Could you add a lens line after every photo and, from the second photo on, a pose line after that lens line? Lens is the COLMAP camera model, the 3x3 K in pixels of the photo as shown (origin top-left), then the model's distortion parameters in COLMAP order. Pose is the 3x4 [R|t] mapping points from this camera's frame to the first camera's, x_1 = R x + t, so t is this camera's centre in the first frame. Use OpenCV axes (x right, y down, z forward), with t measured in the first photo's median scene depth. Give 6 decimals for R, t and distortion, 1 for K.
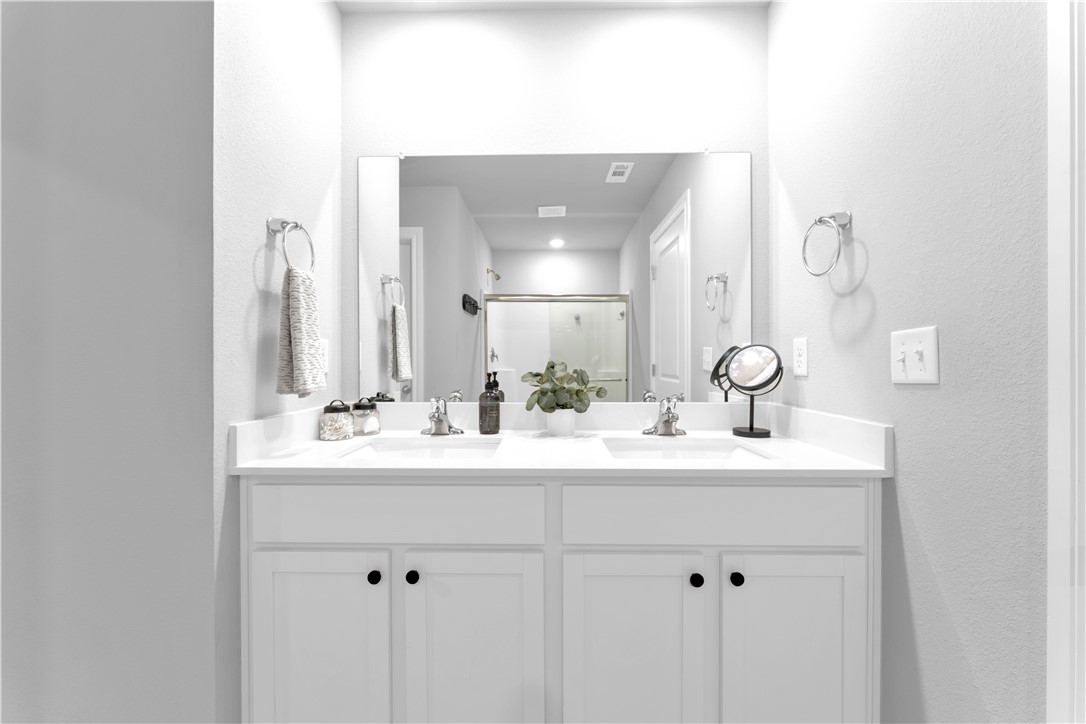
lens RADIAL K [[436.4, 0, 543.0], [0, 436.4, 362.0], [0, 0, 1]] dist [-0.004226, 0.000126]
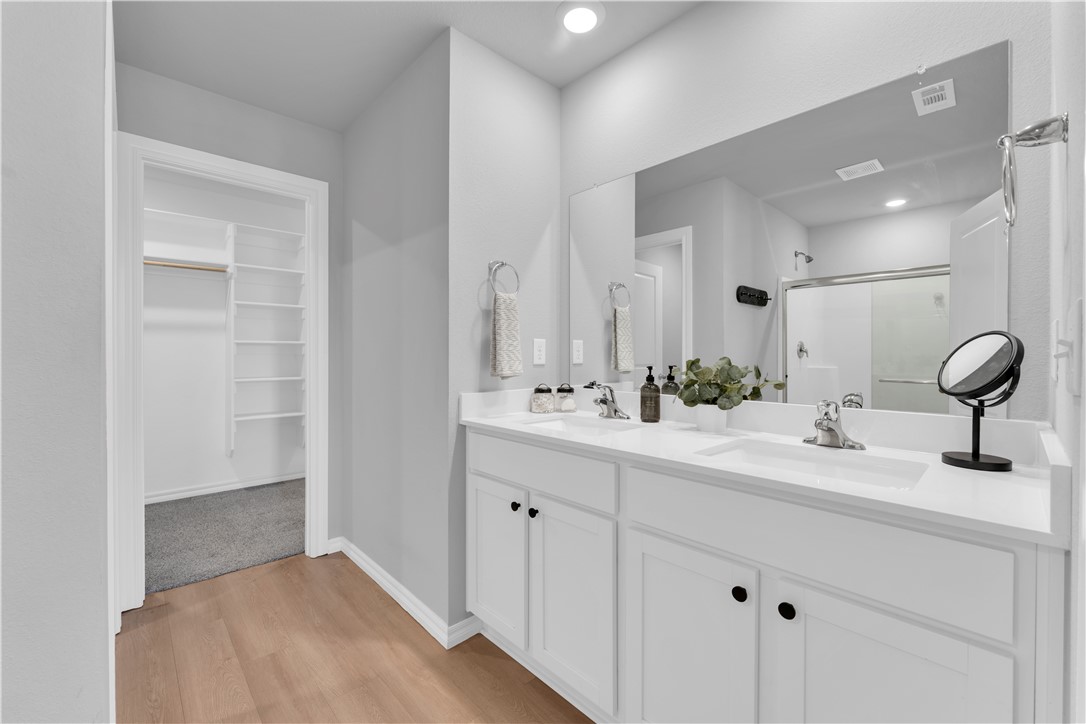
lens RADIAL K [[445.7, 0, 540.8], [0, 445.7, 356.9], [0, 0, 1]] dist [-0.001541, 0.000140]
pose [[0.696340, 0.003917, -0.717701, 0.502844], [-0.005036, 0.999987, 0.000571, 0.001876], [0.717694, 0.003216, 0.696351, 0.028413]]
